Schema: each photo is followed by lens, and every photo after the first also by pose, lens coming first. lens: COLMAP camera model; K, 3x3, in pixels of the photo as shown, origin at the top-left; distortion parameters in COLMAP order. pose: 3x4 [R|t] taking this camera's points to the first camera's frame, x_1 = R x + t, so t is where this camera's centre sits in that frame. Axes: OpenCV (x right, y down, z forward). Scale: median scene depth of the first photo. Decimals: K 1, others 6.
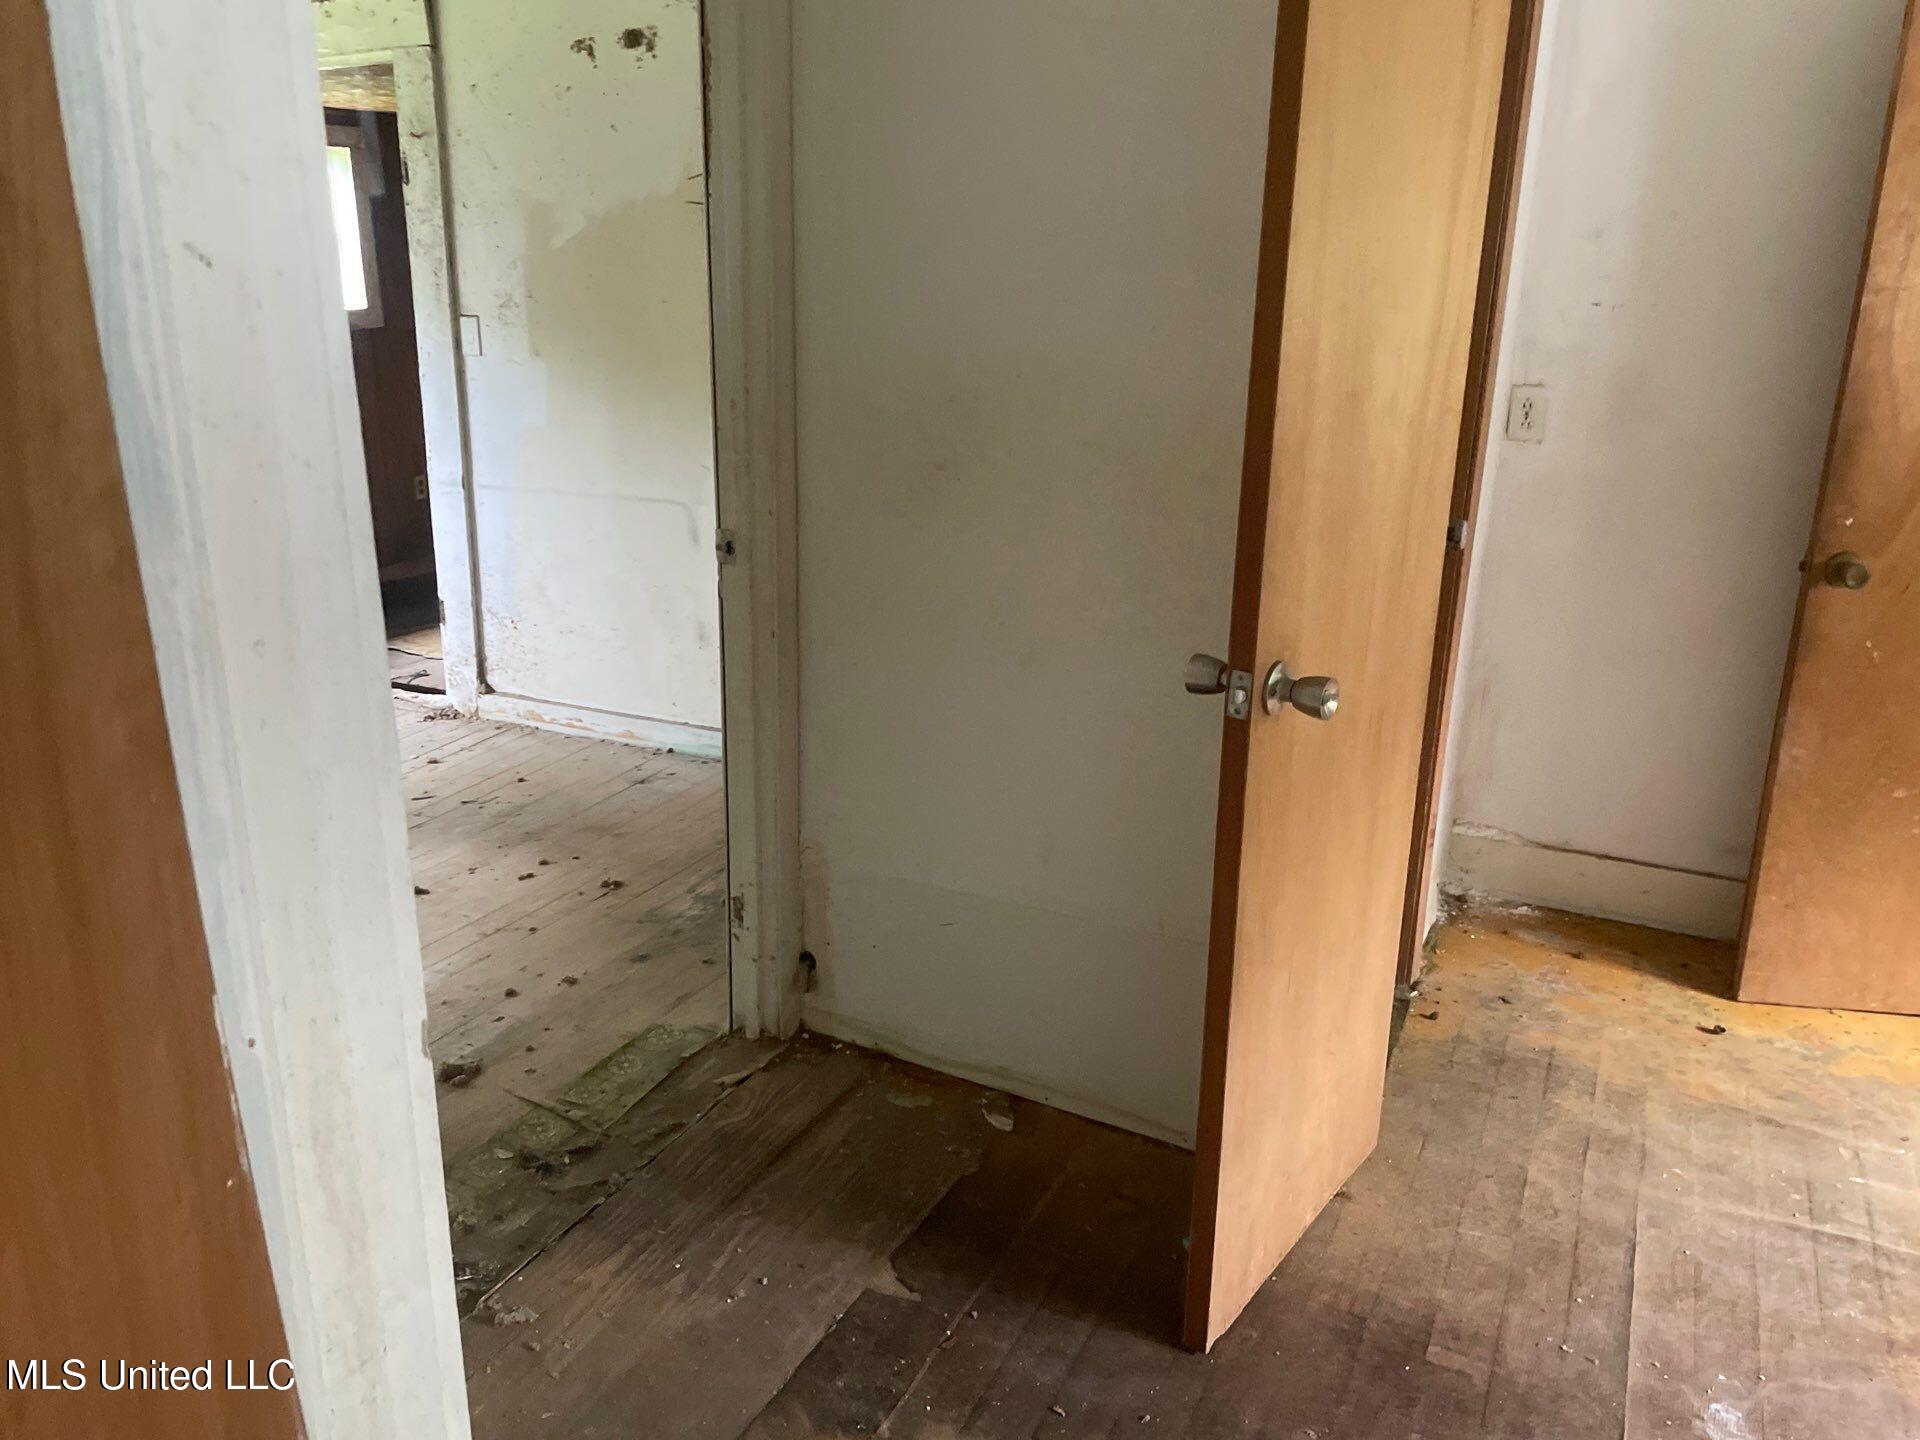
lens RADIAL K [[1444.1, 0, 976.8], [0, 1444.1, 709.4], [0, 0, 1]] dist [0.105989, -0.141769]
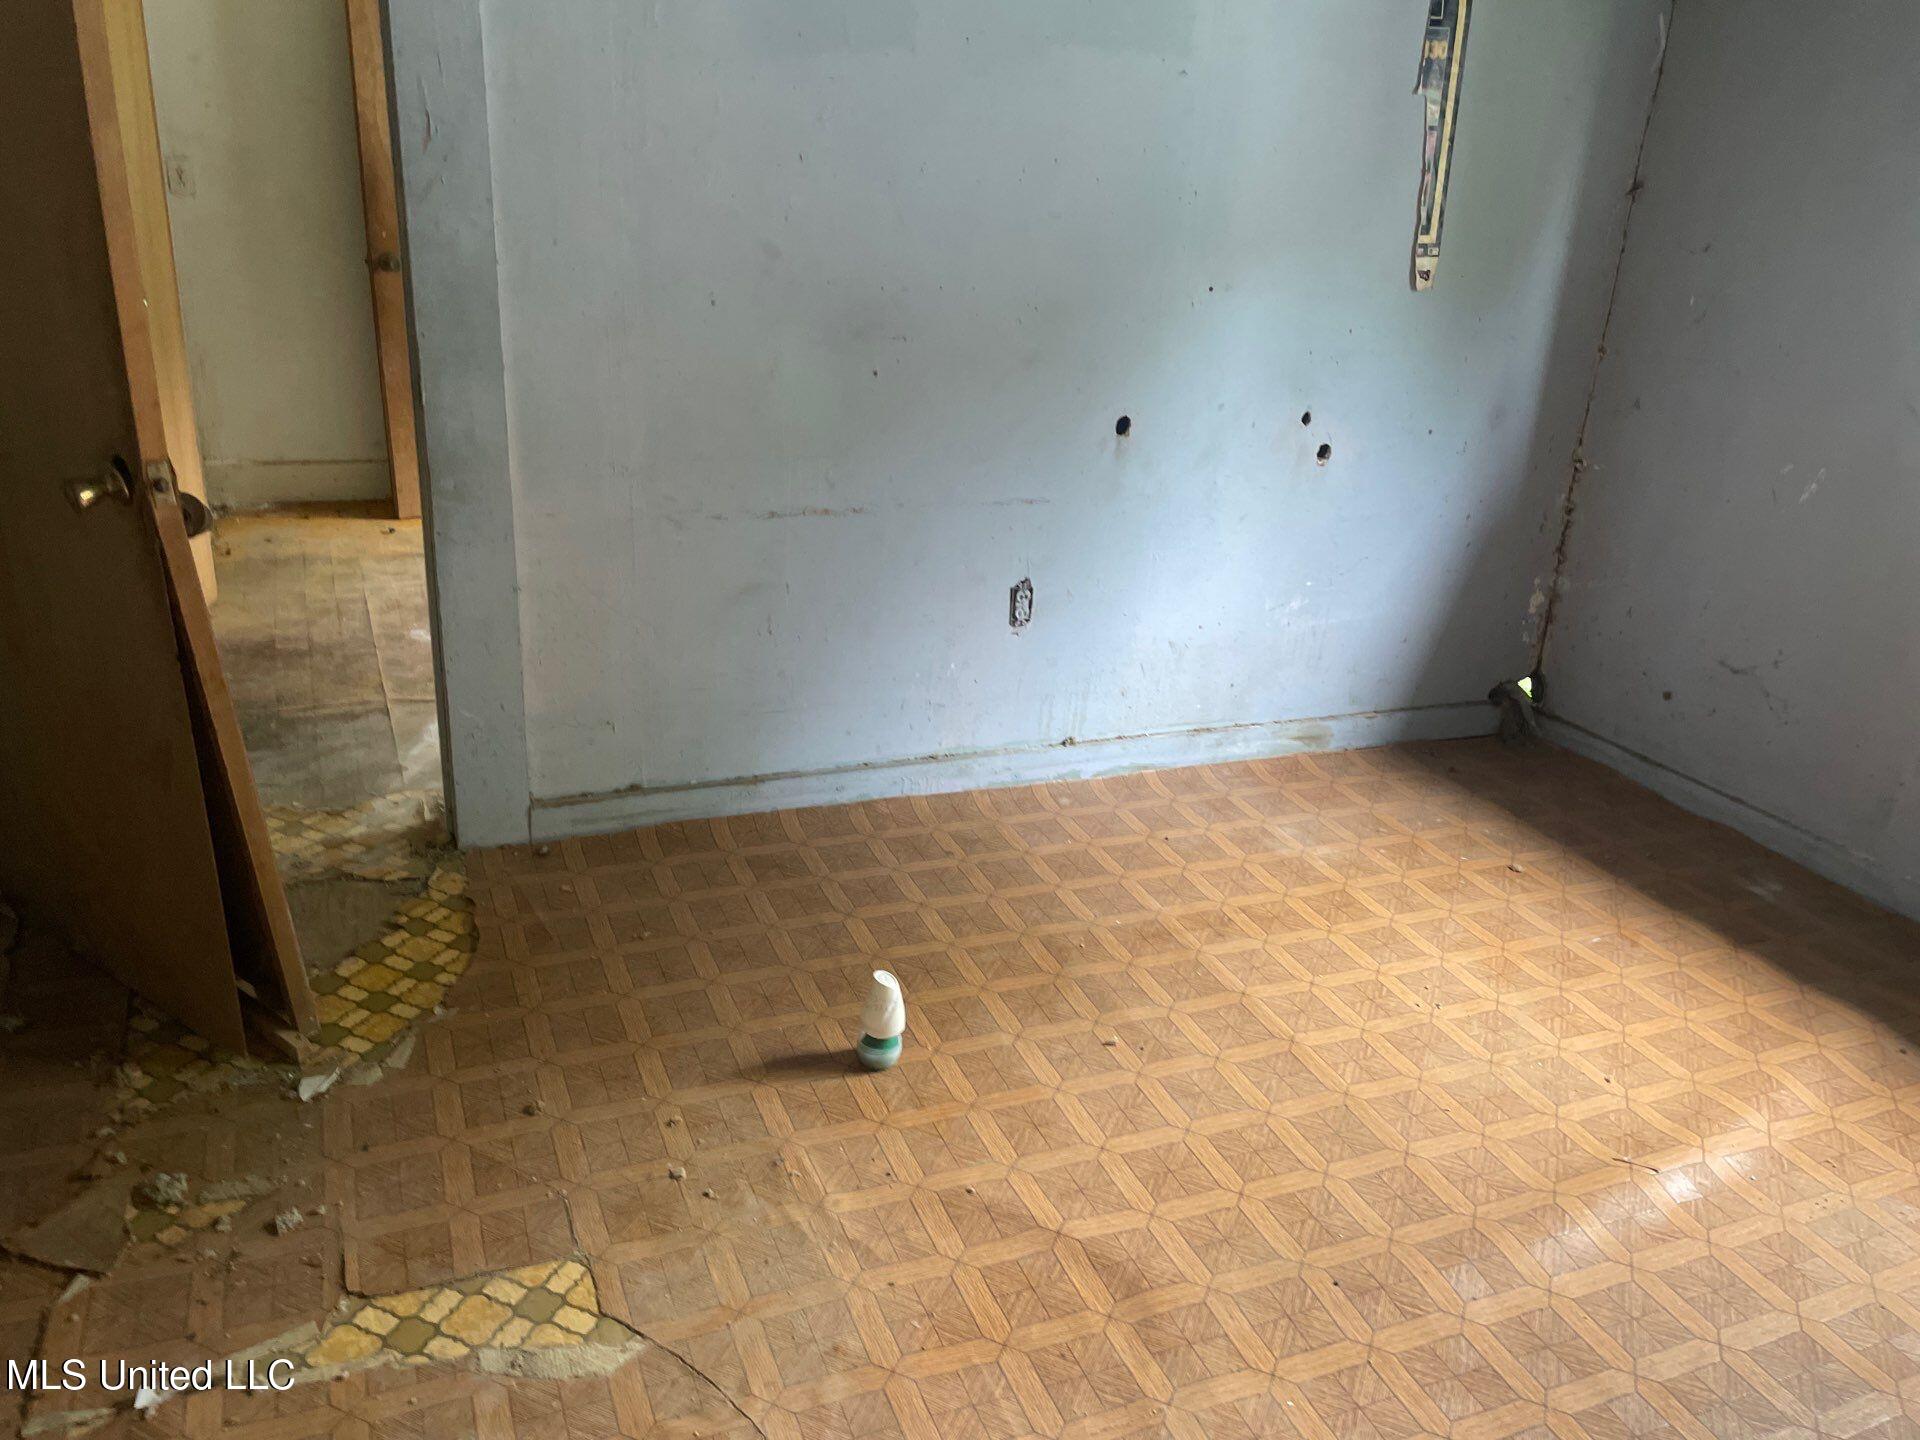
lens RADIAL K [[1444.1, 0, 976.8], [0, 1444.1, 709.4], [0, 0, 1]] dist [0.105989, -0.141769]
pose [[0.654986, -0.258538, 0.710037, -0.391835], [0.170287, 0.965979, 0.194647, 0.221028], [-0.736204, -0.006581, 0.676728, -0.815556]]
